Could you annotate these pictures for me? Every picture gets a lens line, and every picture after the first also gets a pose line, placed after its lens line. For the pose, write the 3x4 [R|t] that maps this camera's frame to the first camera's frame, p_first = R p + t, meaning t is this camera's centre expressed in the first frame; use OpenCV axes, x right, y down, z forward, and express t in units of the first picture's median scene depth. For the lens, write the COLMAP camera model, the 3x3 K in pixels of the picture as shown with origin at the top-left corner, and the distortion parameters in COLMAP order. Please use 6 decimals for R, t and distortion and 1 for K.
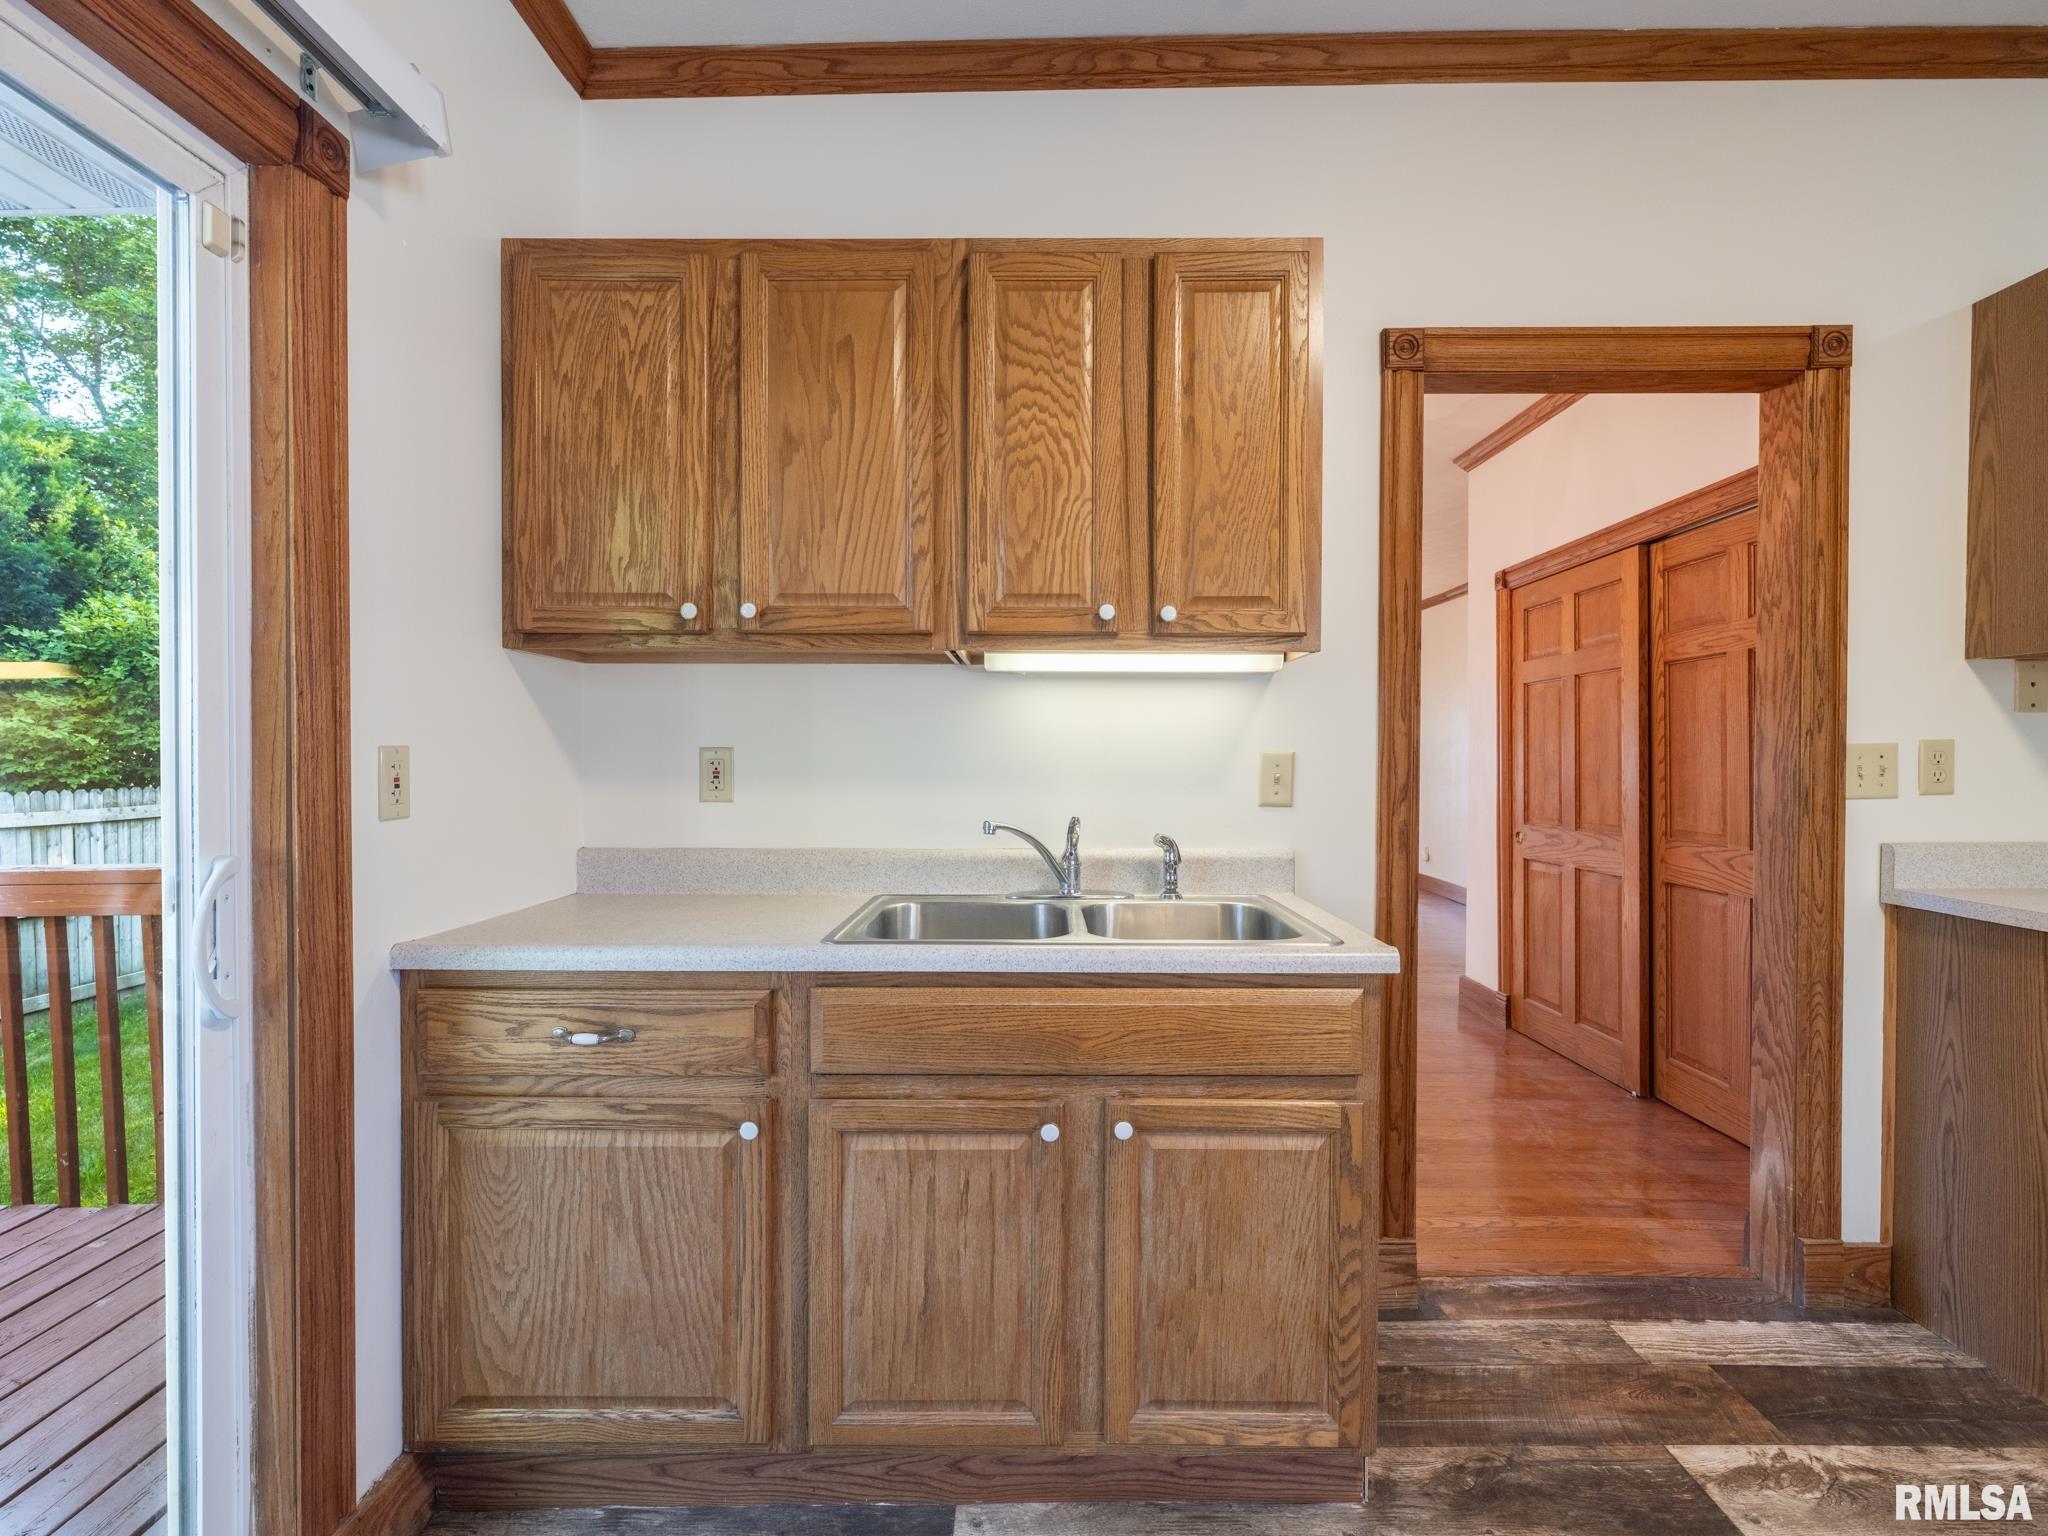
lens RADIAL K [[962.9, 0, 1027.5], [0, 962.9, 764.9], [0, 0, 1]] dist [-0.003588, 0.001363]
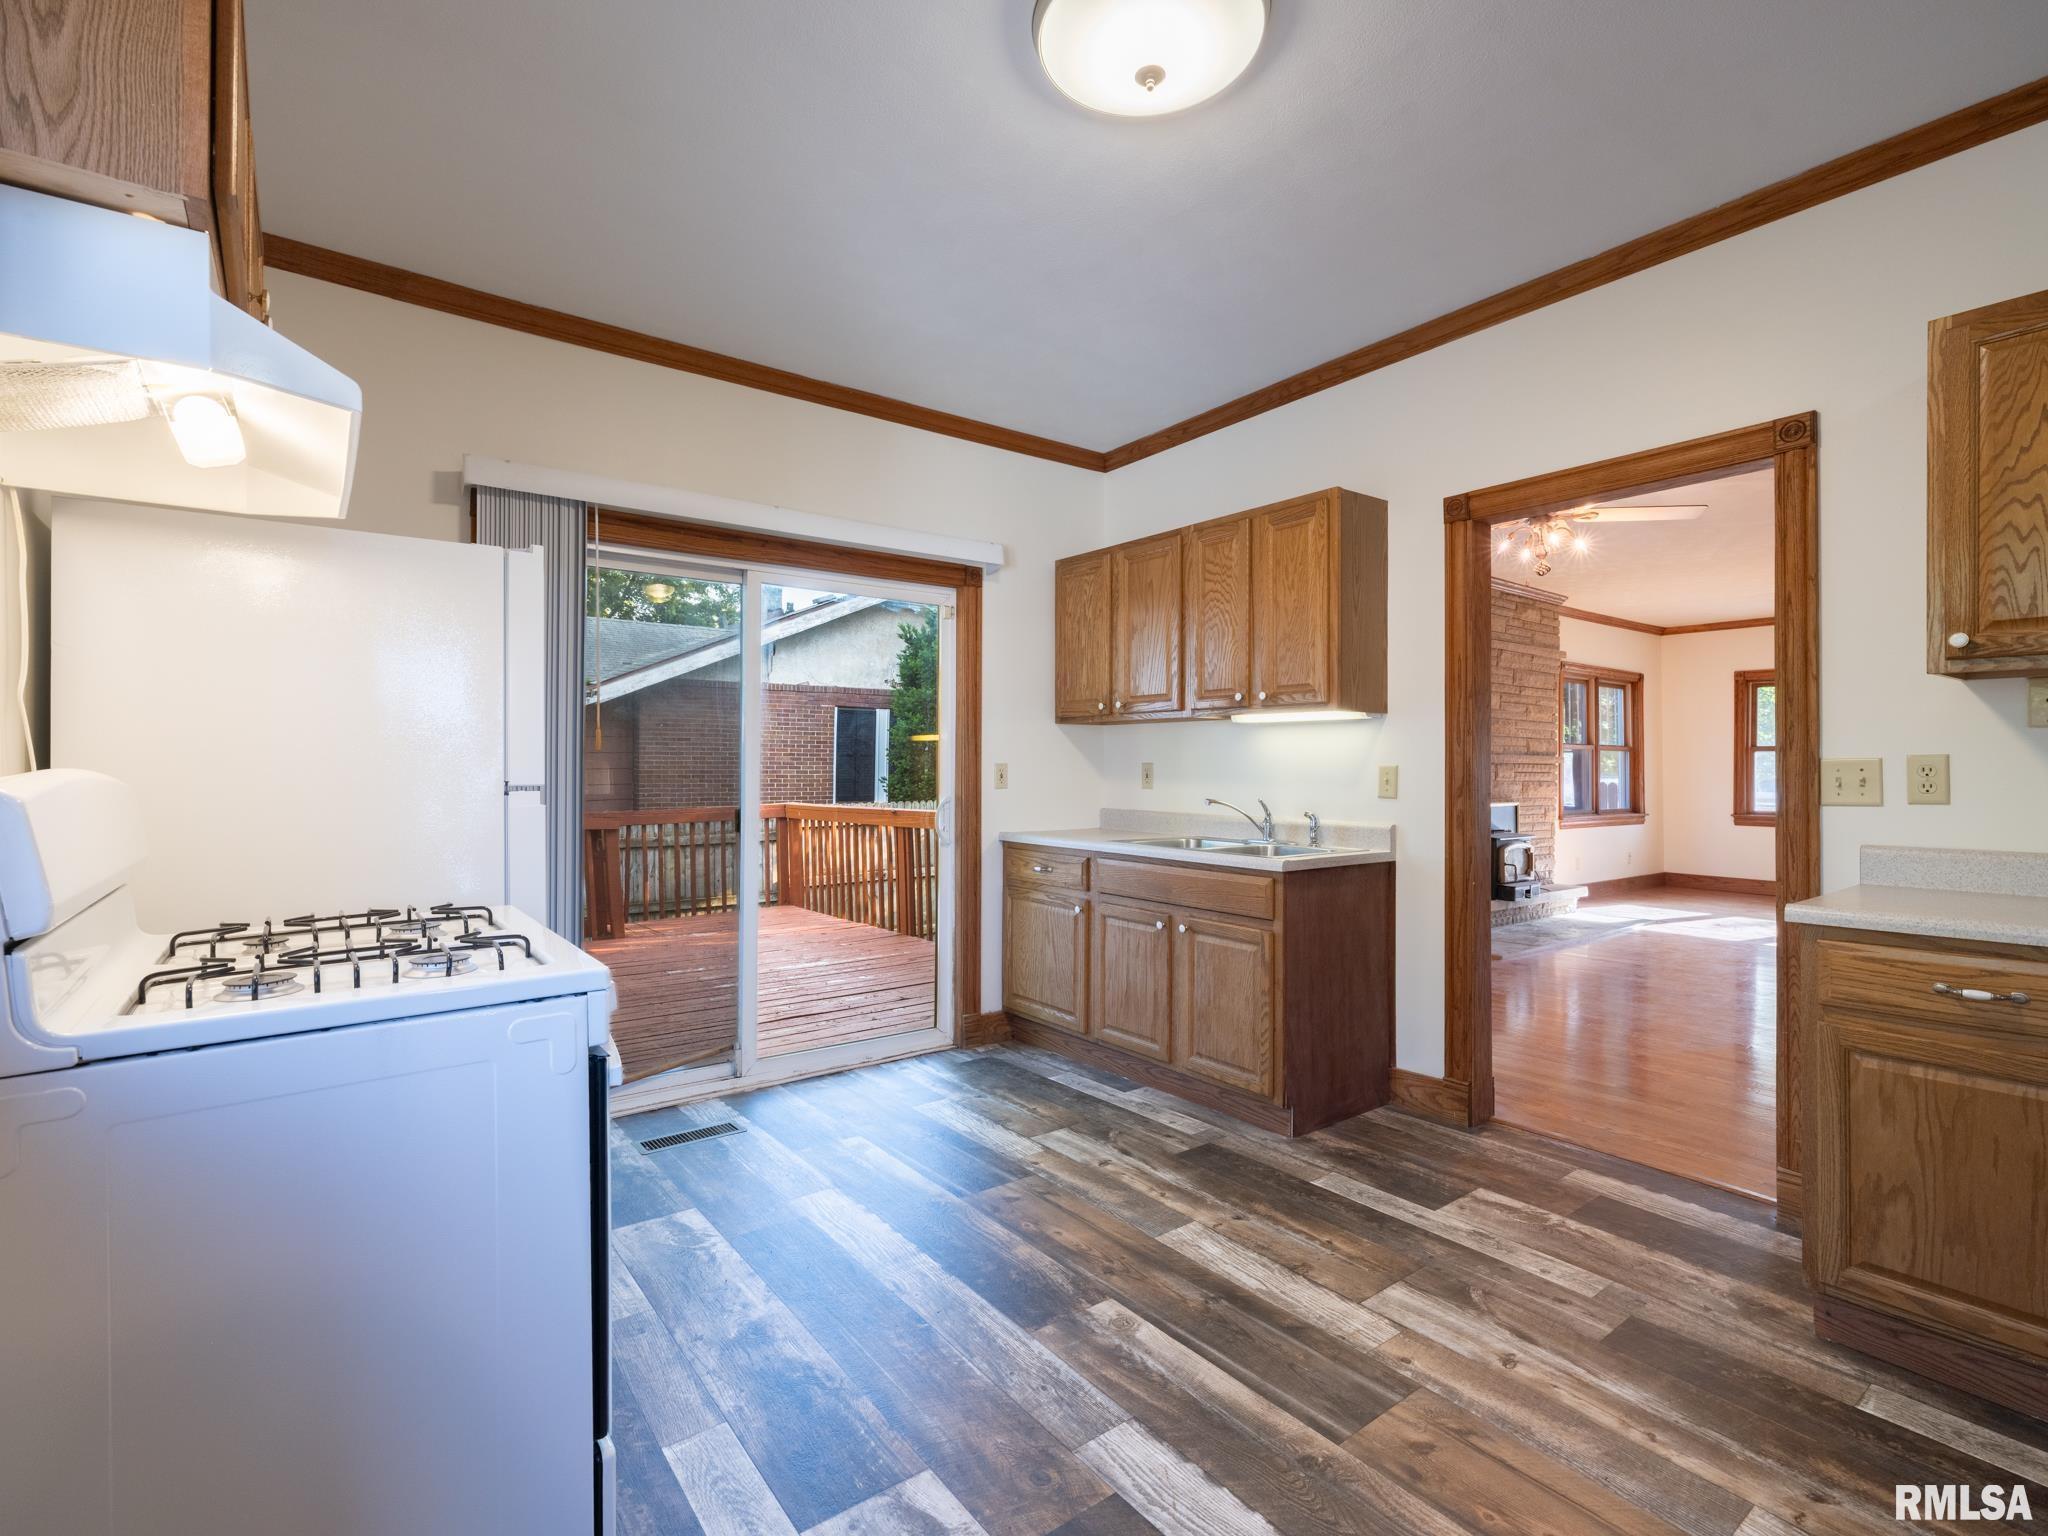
lens RADIAL K [[958.4, 0, 1022.3], [0, 958.4, 765.5], [0, 0, 1]] dist [-0.003185, 0.000959]
pose [[0.608809, 0.001174, -0.793316, 1.383953], [-0.010297, 0.999926, -0.006422, 0.004405], [0.793250, 0.012078, 0.608776, -0.584678]]
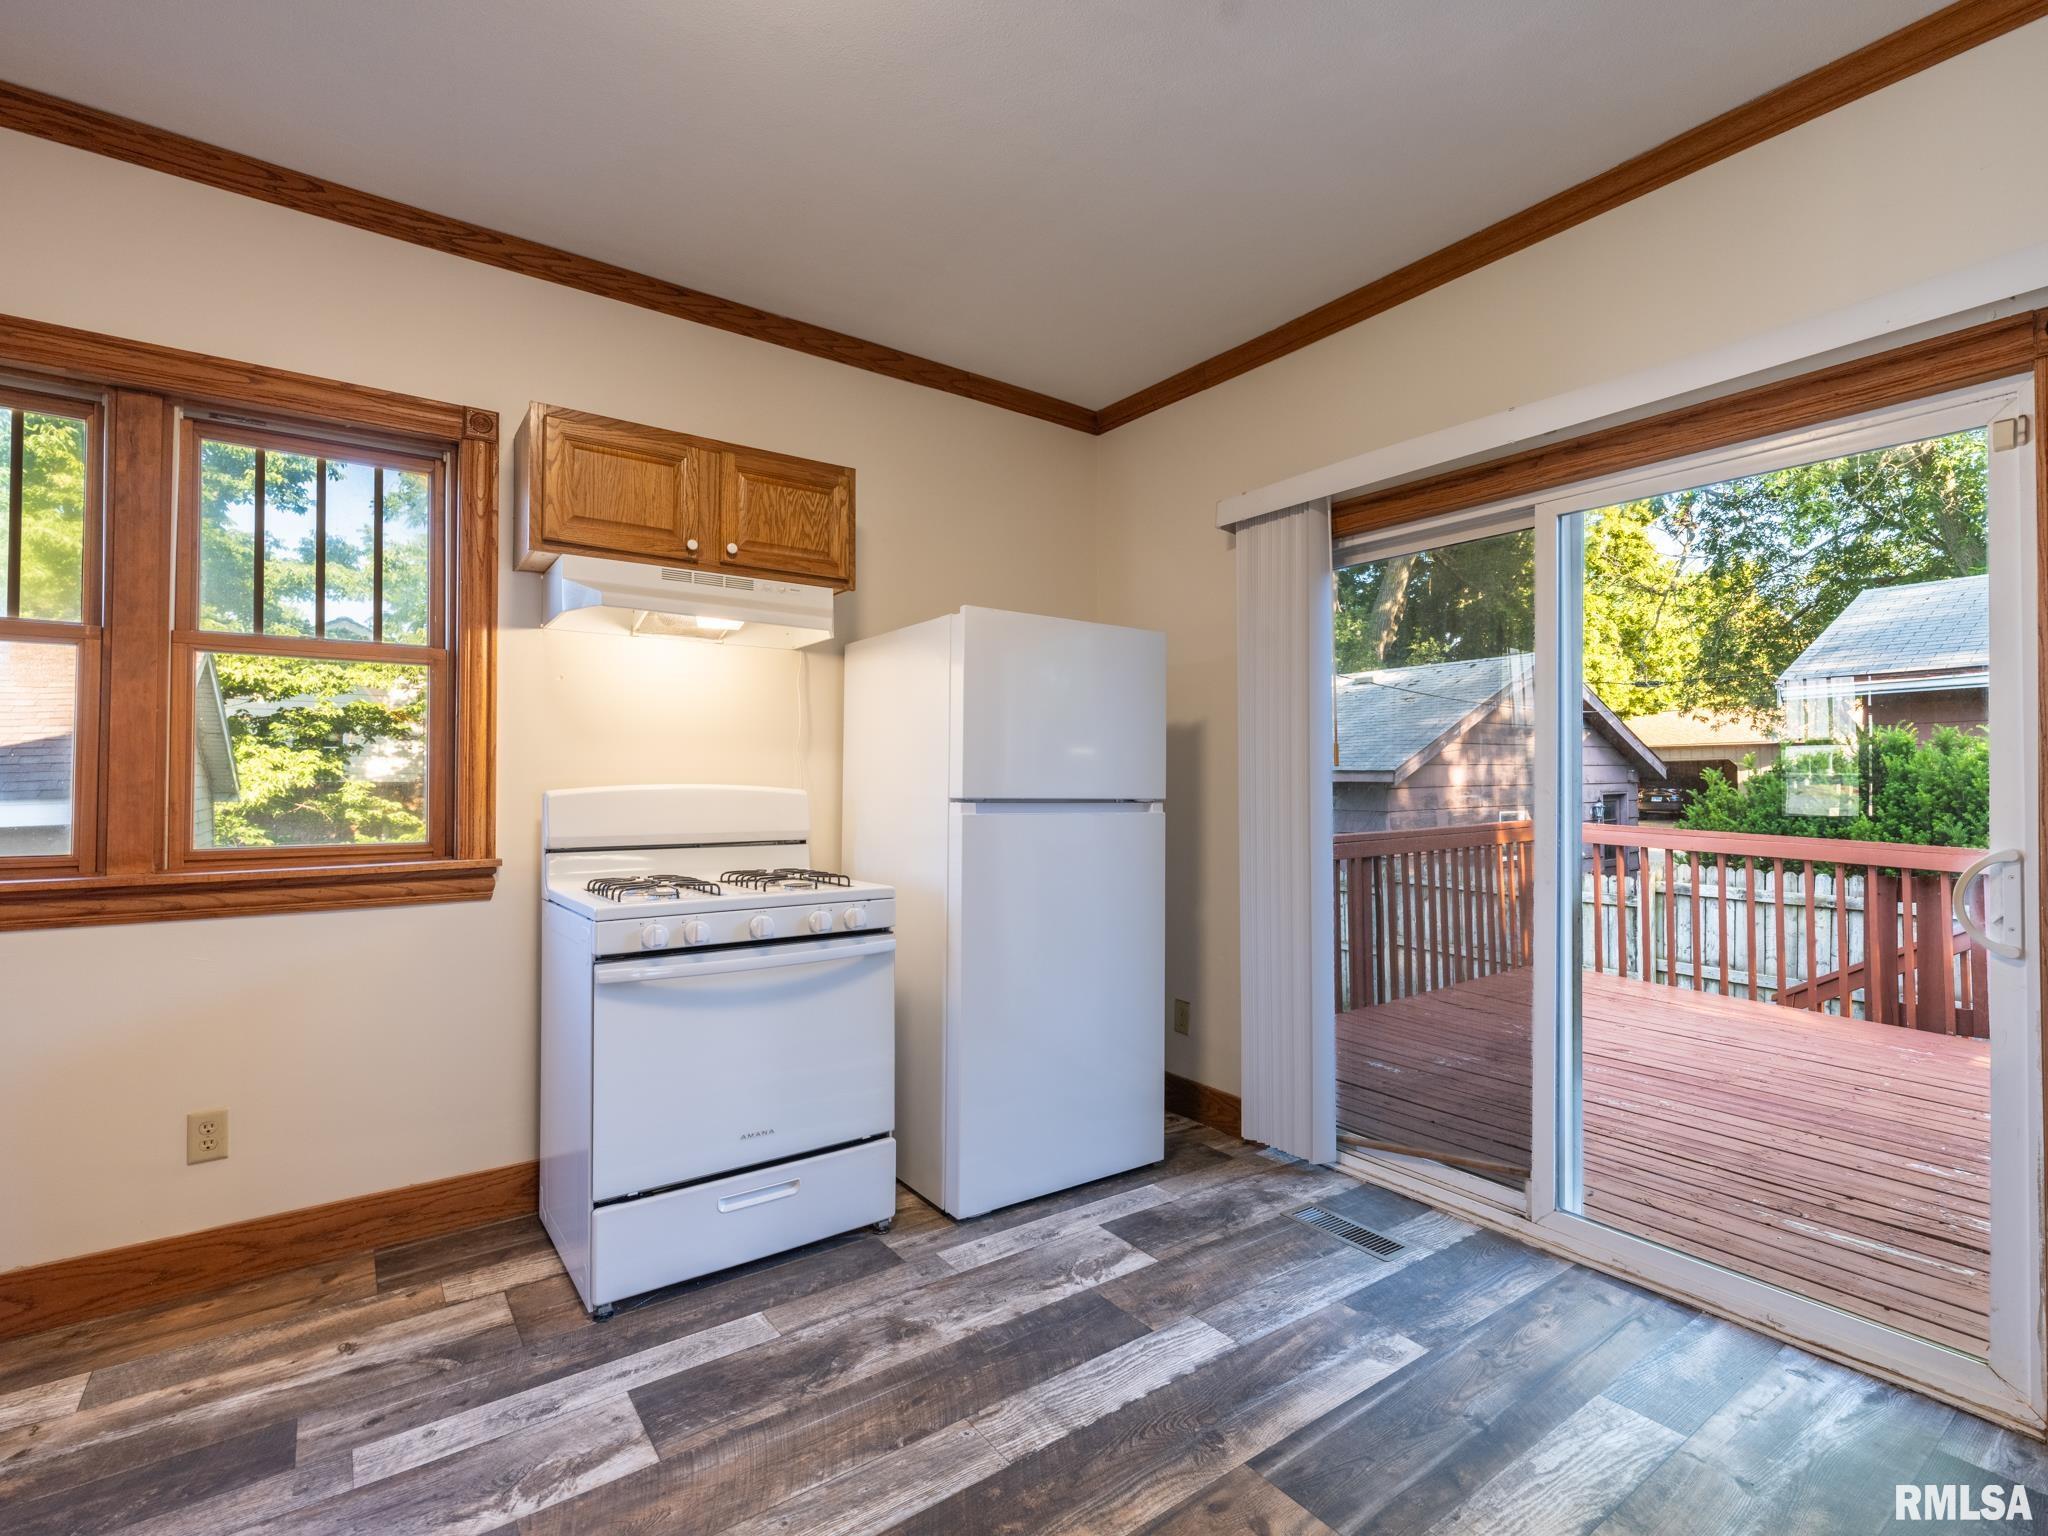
lens RADIAL K [[958.4, 0, 1022.3], [0, 958.4, 765.5], [0, 0, 1]] dist [-0.003185, 0.000959]
pose [[-0.804333, -0.008168, -0.594123, 0.887518], [-0.004206, 0.999959, -0.008053, -0.012026], [0.594164, -0.003979, -0.804334, 0.883960]]
